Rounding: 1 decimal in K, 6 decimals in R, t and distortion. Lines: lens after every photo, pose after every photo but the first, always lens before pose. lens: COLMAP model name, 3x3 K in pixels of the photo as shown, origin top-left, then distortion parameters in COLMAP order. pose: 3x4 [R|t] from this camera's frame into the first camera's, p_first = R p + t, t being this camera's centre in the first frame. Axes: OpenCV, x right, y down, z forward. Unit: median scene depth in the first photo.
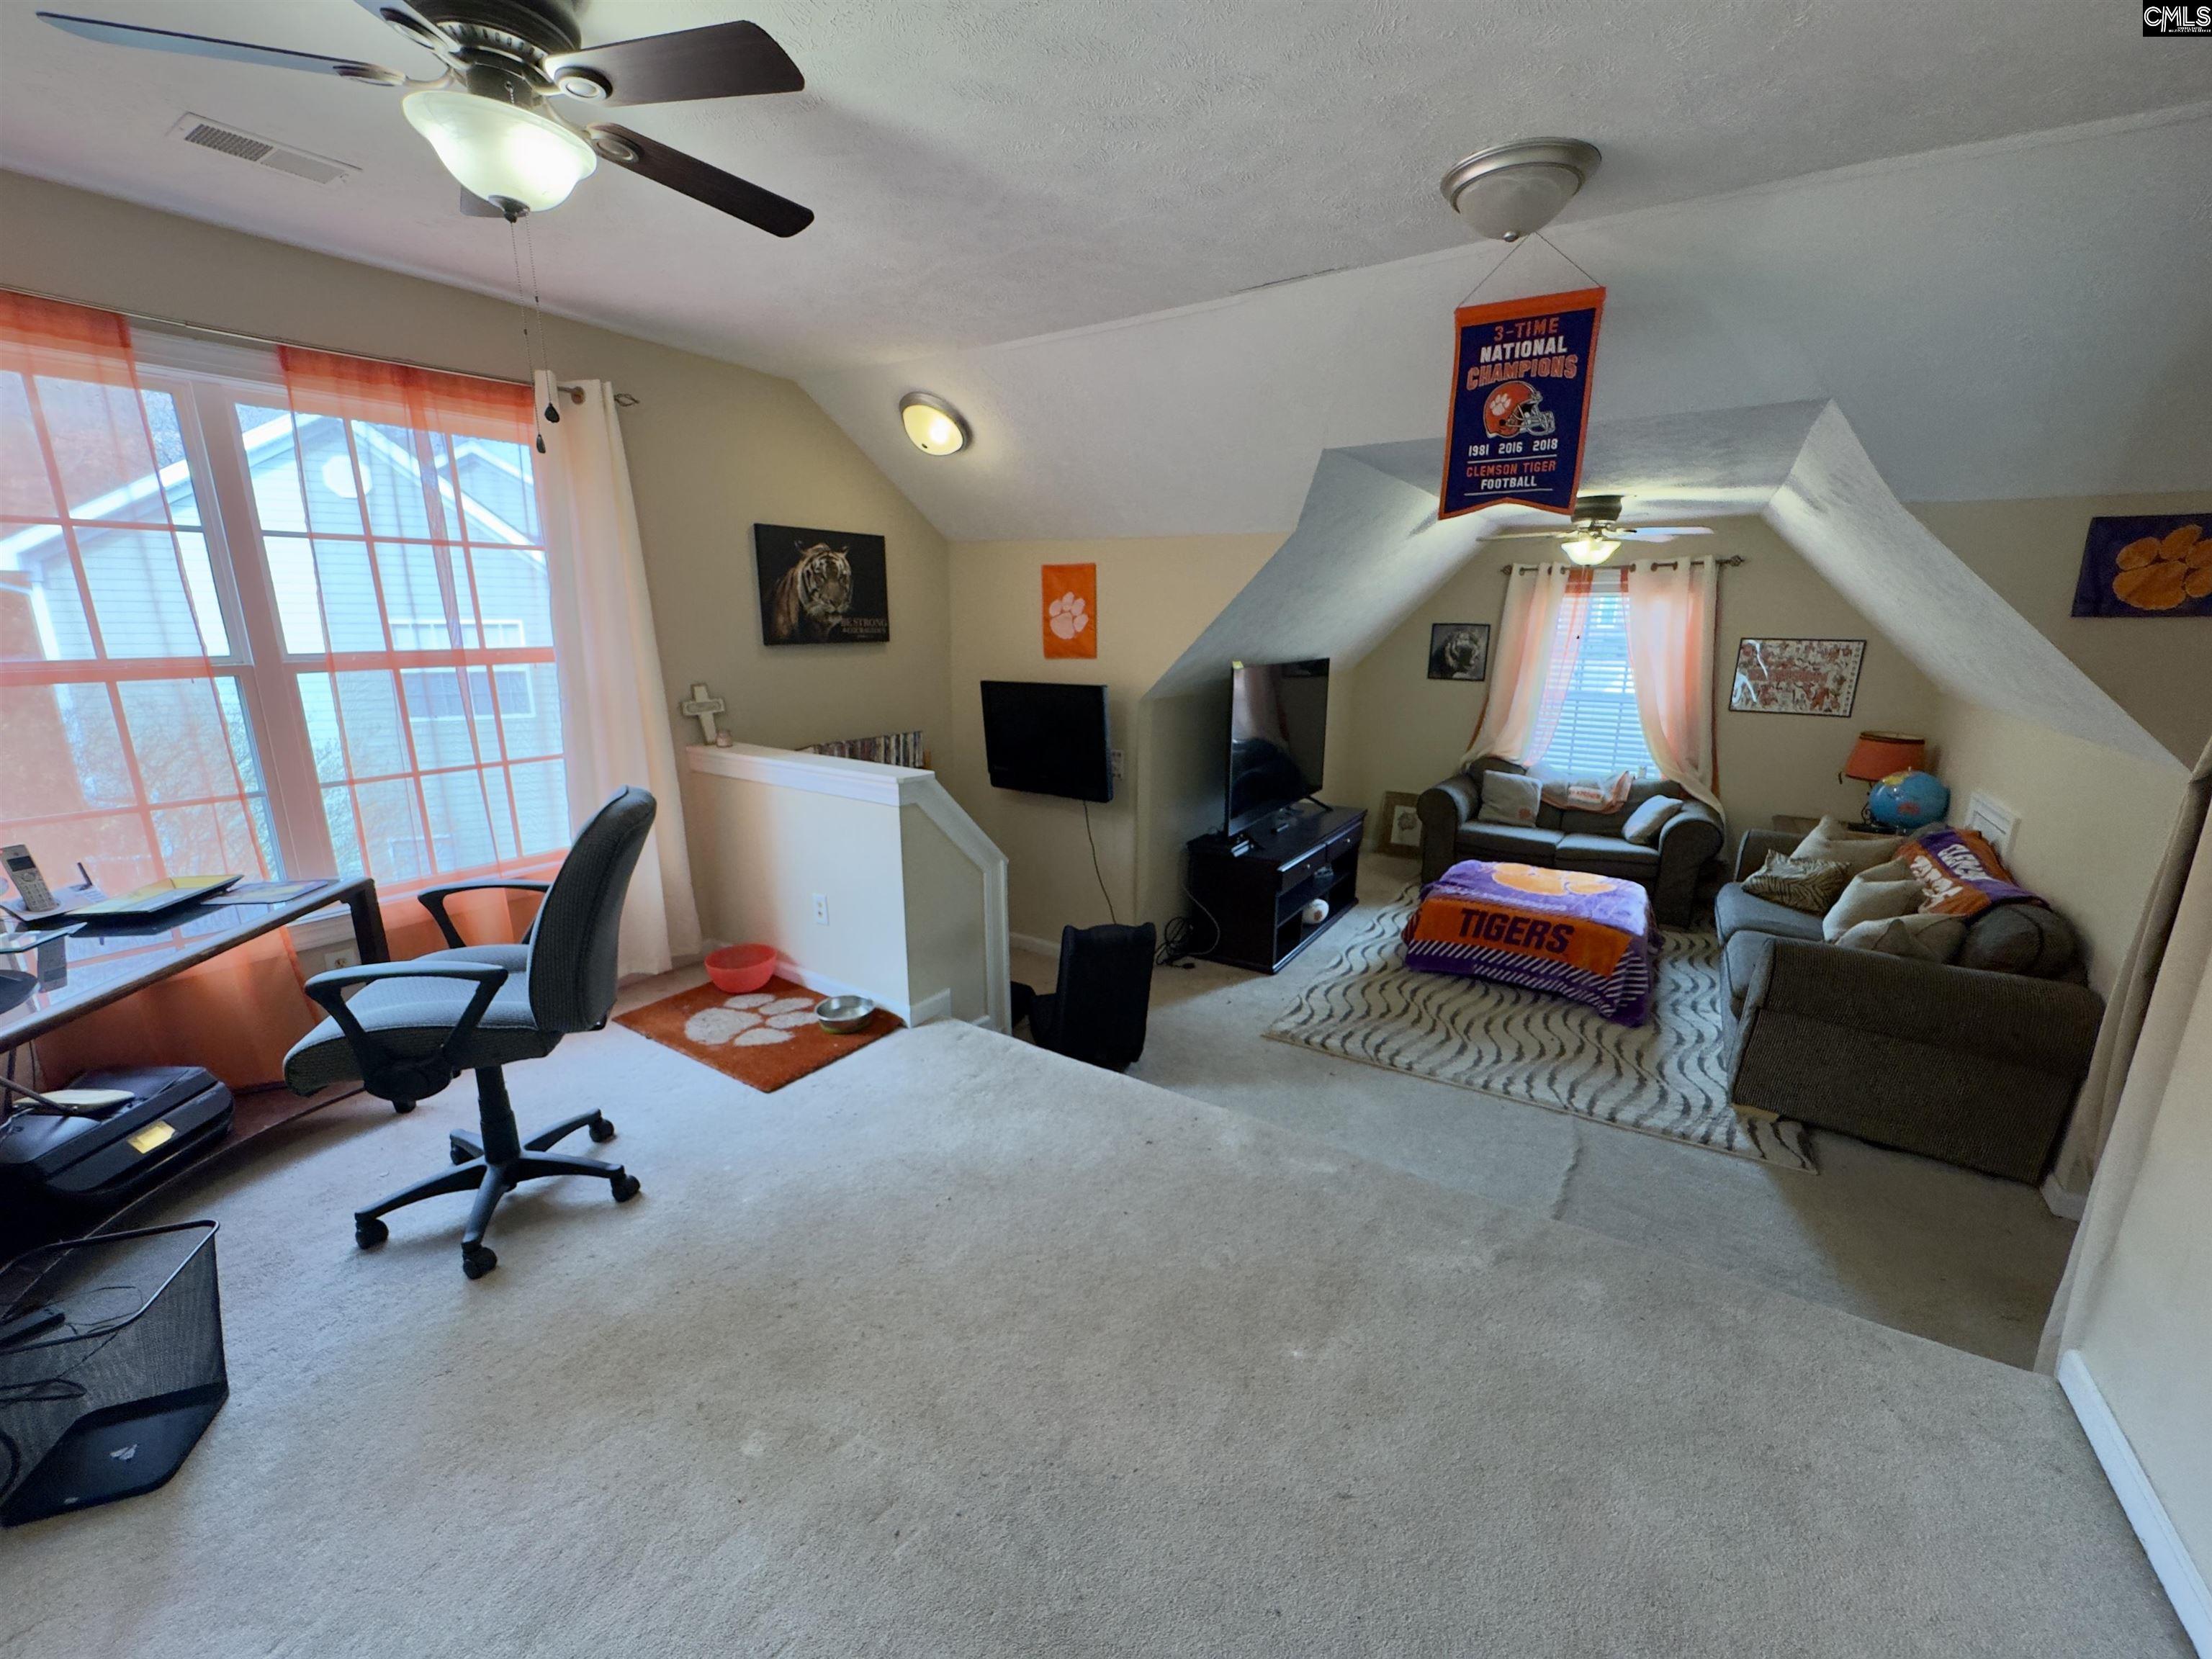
lens RADIAL K [[882.6, 0, 1105.0], [0, 882.6, 831.9], [0, 0, 1]] dist [-0.002814, -0.000082]
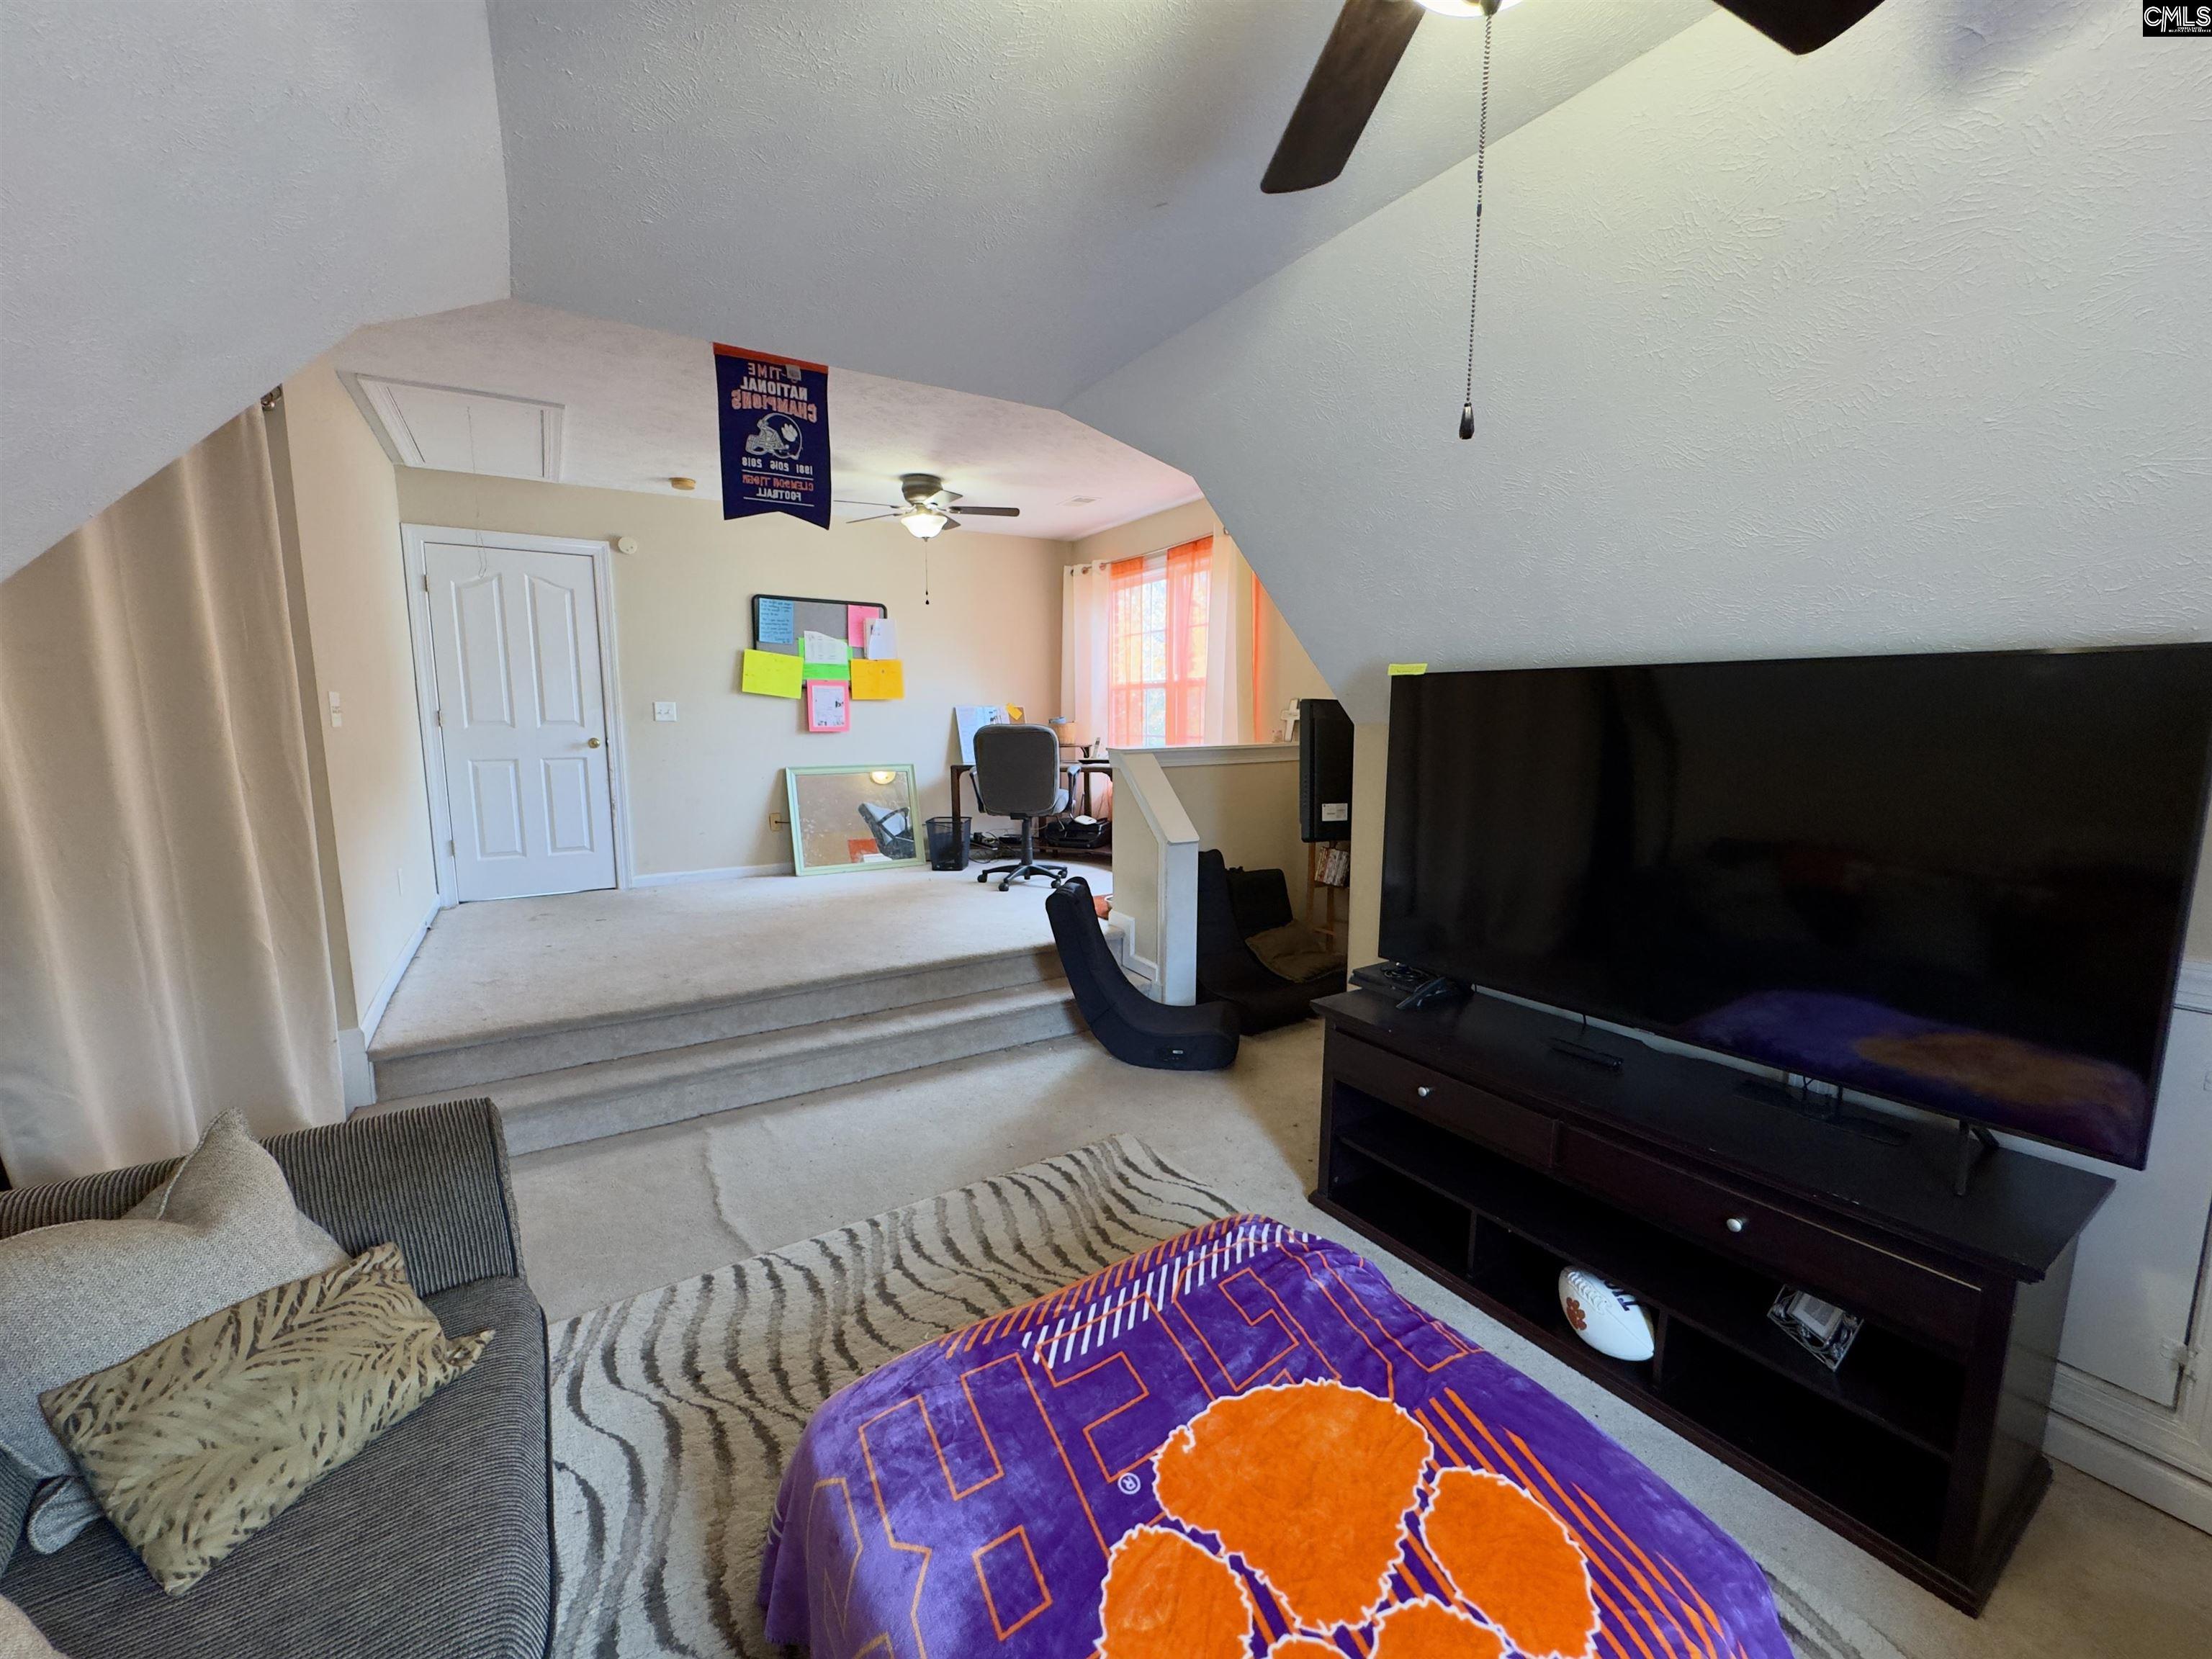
lens RADIAL K [[882.6, 0, 1105.0], [0, 882.6, 831.9], [0, 0, 1]] dist [-0.002814, -0.000082]
pose [[-0.412822, 0.115969, -0.903399, 0.801232], [-0.218283, 0.950359, 0.221745, -0.179539], [0.884268, 0.288738, -0.367015, 1.110972]]
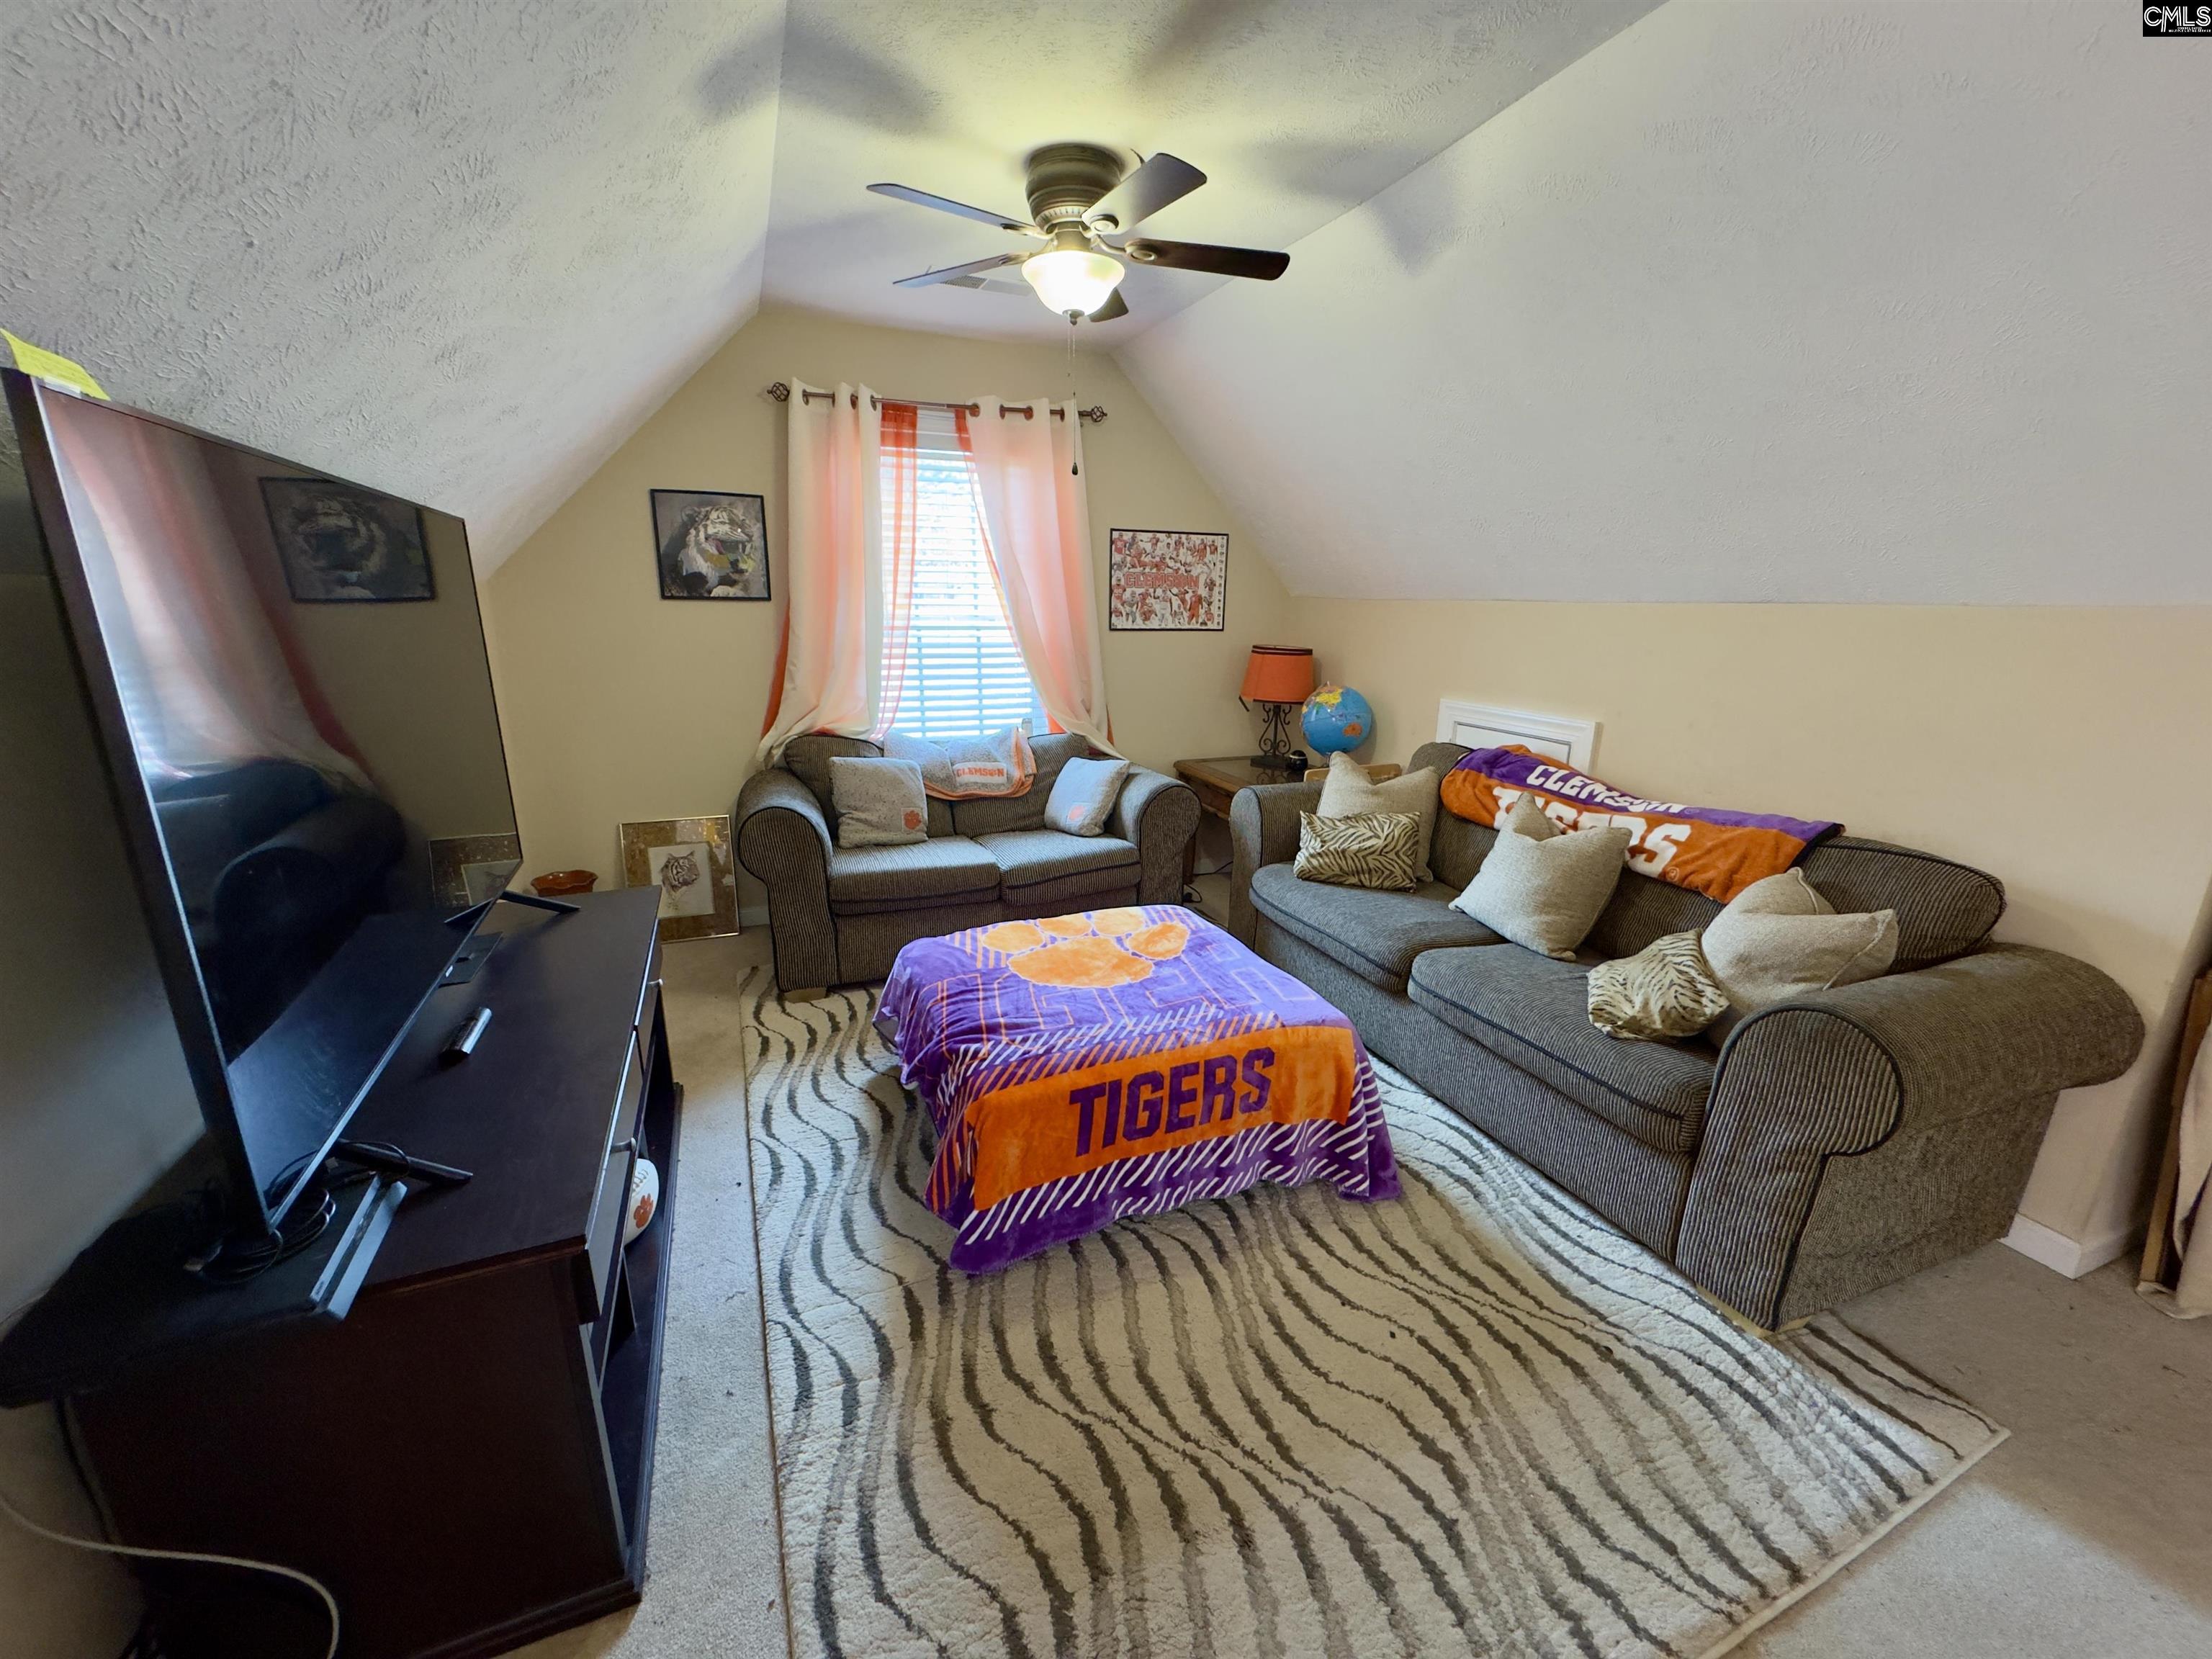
lens RADIAL K [[882.6, 0, 1105.0], [0, 882.6, 831.9], [0, 0, 1]] dist [-0.002814, -0.000082]
pose [[0.573665, -0.207551, 0.792358, 0.116430], [0.187255, 0.974977, 0.119814, -0.082935], [-0.797398, 0.079640, 0.598175, 0.761850]]
